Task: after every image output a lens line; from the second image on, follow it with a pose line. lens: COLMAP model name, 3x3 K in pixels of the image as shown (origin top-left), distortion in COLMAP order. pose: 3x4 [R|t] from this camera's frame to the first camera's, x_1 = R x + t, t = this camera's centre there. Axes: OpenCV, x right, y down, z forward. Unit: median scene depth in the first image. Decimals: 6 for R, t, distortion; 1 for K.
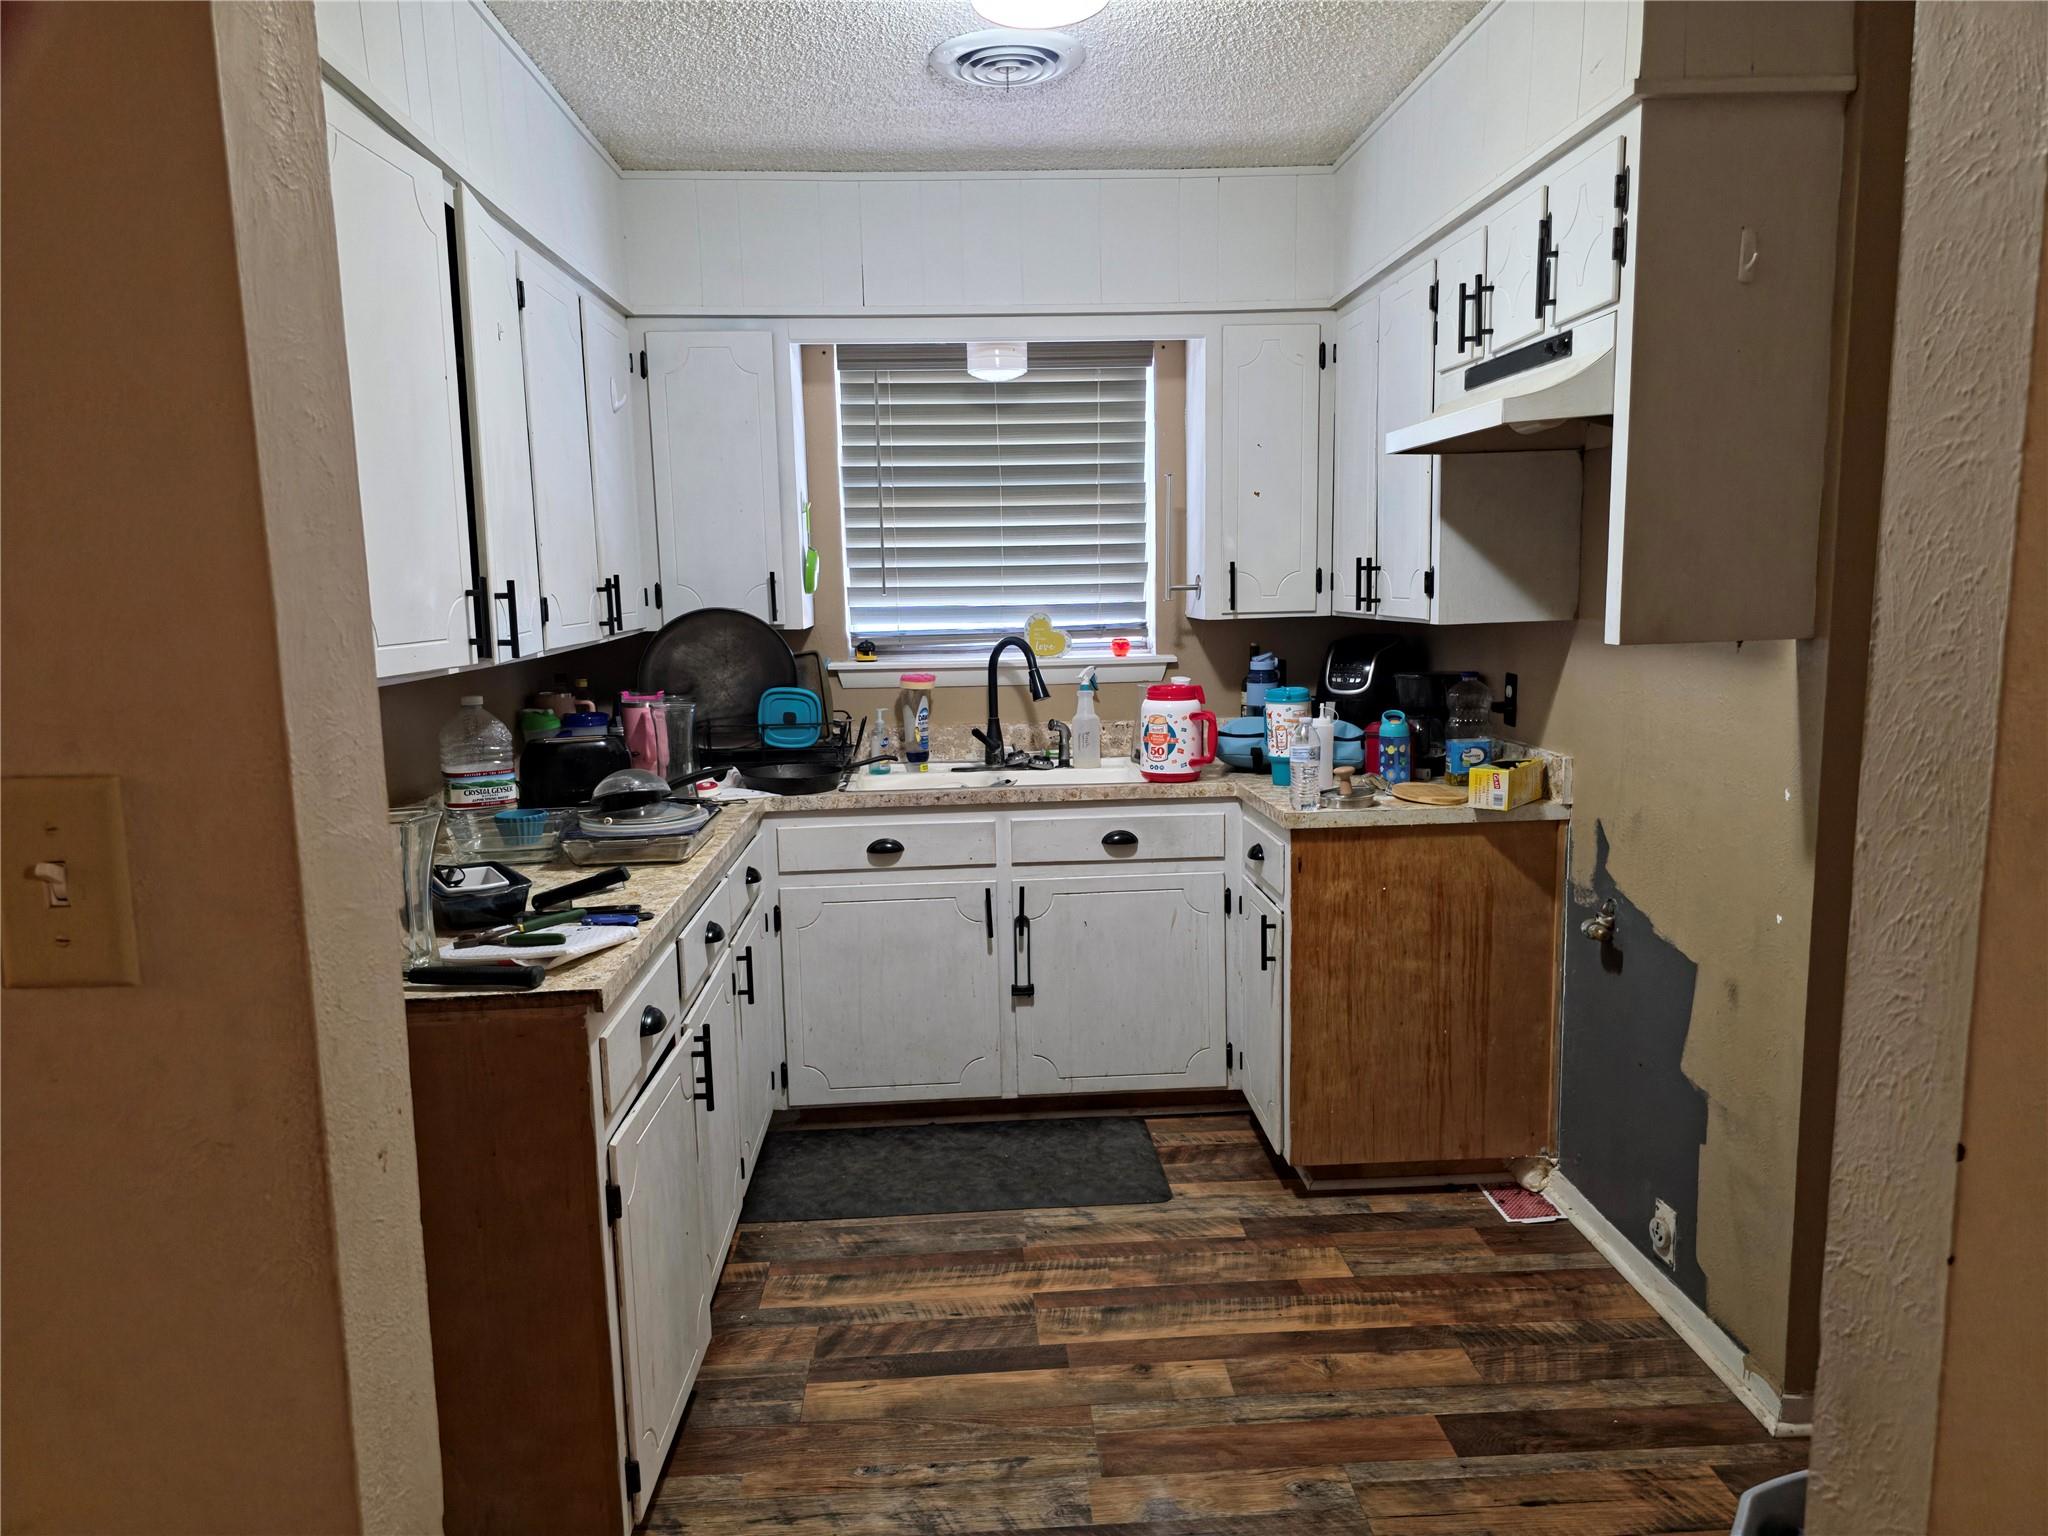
lens RADIAL K [[1376.7, 0, 1028.9], [0, 1376.7, 781.9], [0, 0, 1]] dist [0.033558, -0.018183]
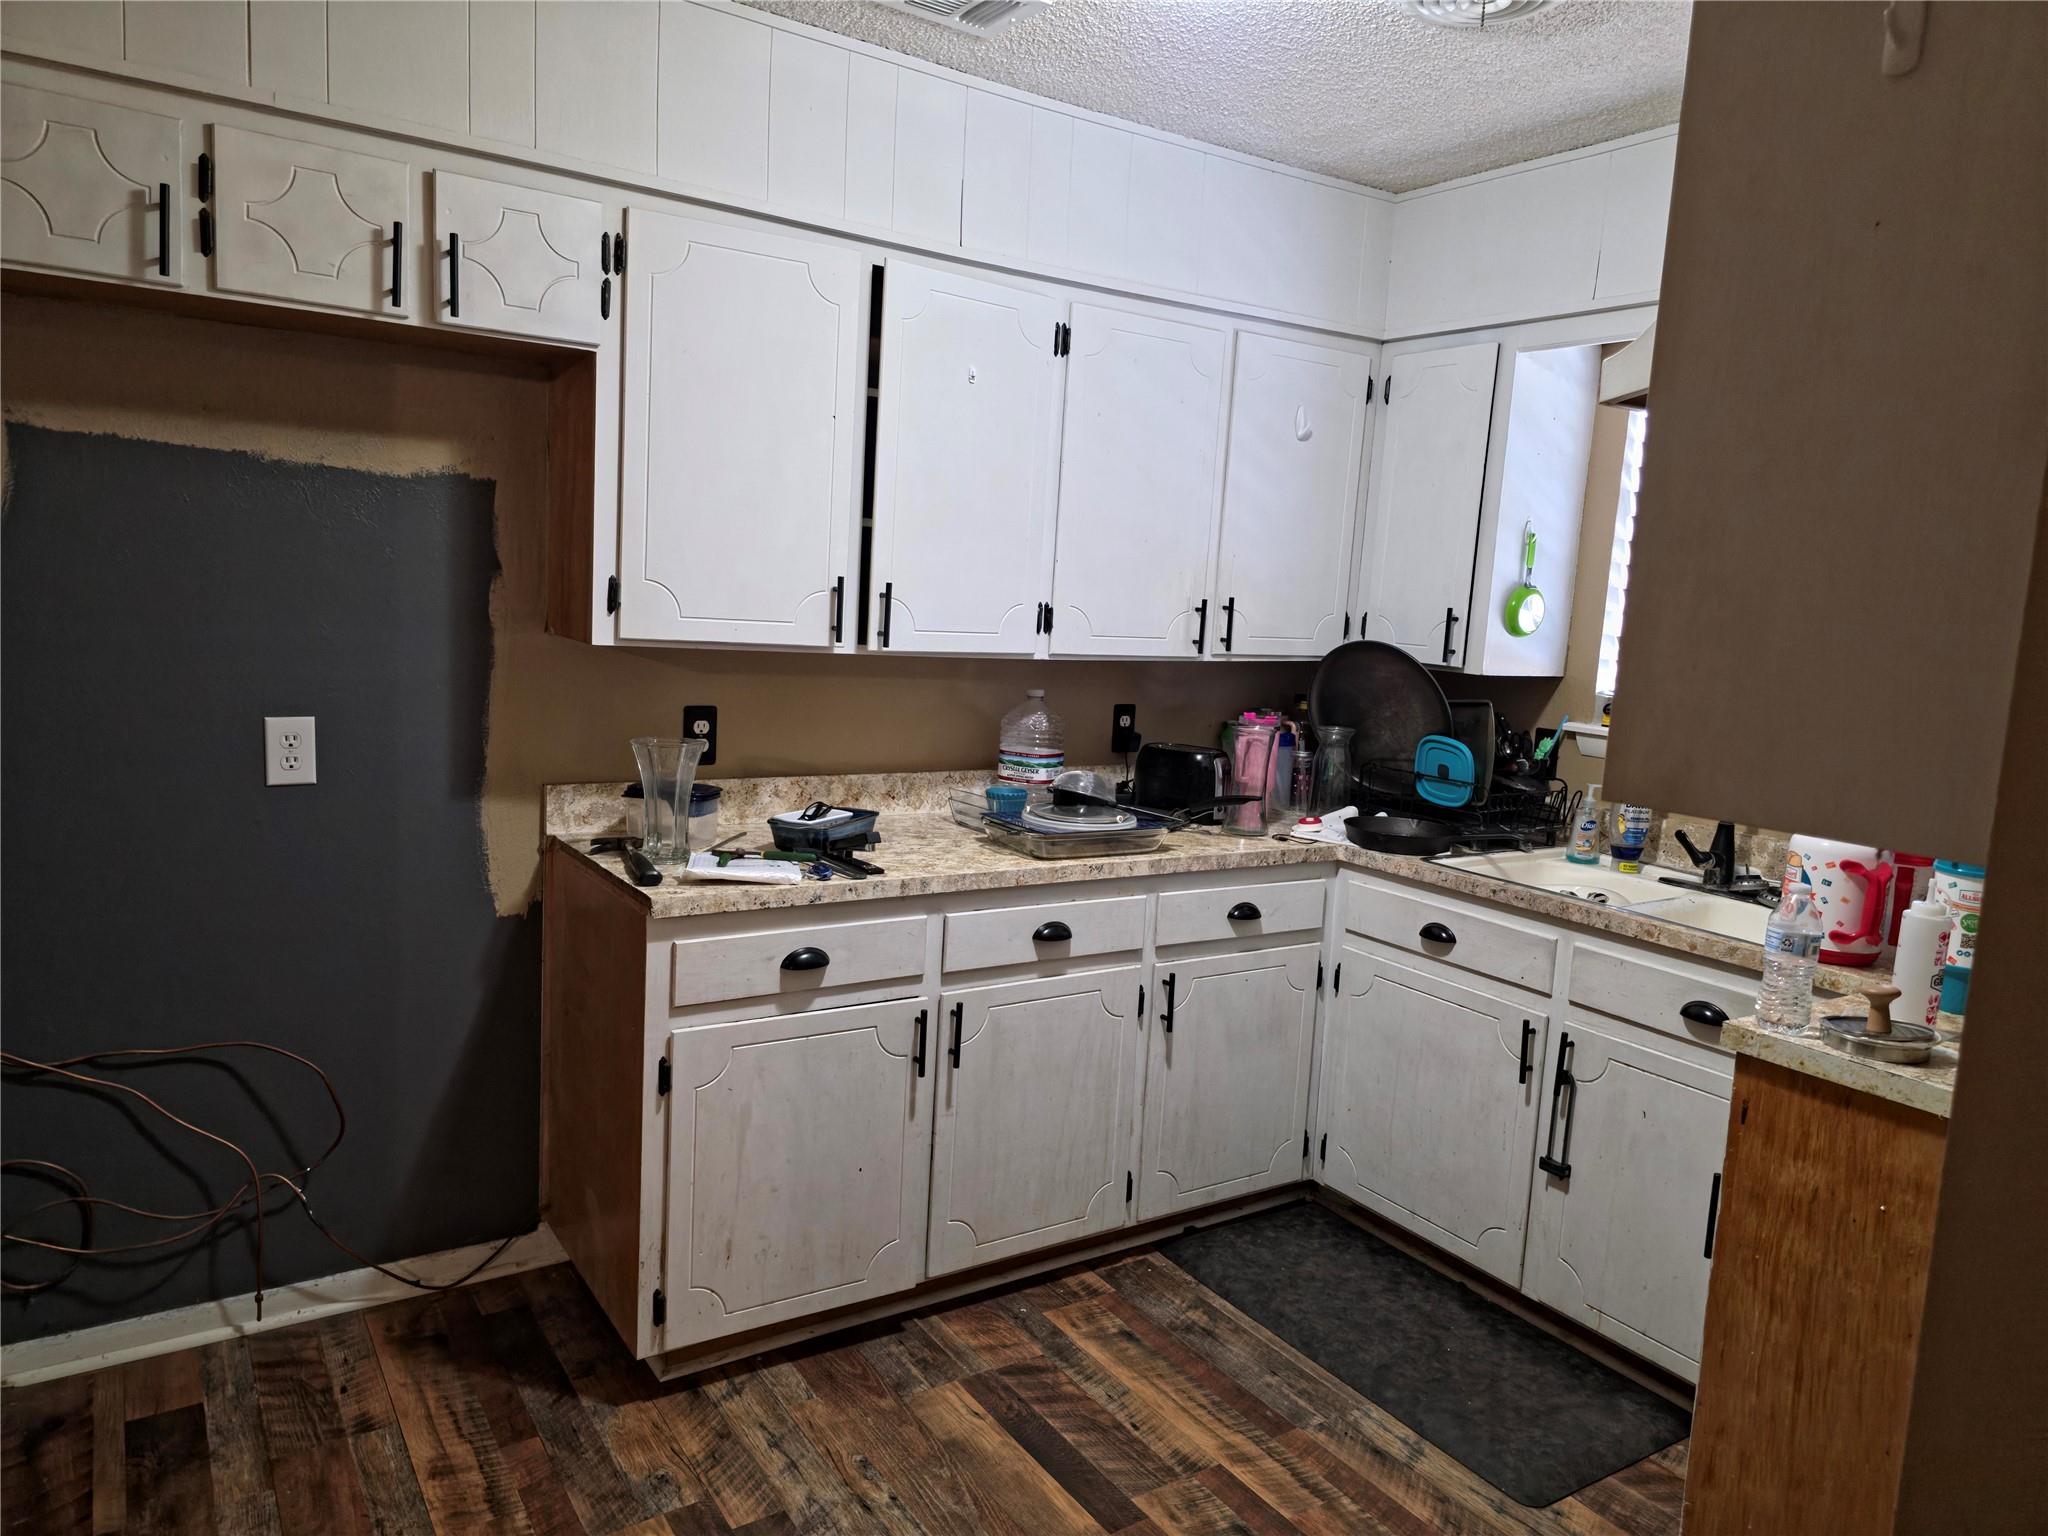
lens RADIAL K [[1376.7, 0, 1023.8], [0, 1376.7, 747.4], [0, 0, 1]] dist [0.033558, -0.018183]
pose [[0.504696, 0.153565, -0.849529, 0.536459], [-0.196000, 0.978737, 0.060480, -0.075233], [0.840753, 0.135984, 0.524063, 0.362779]]
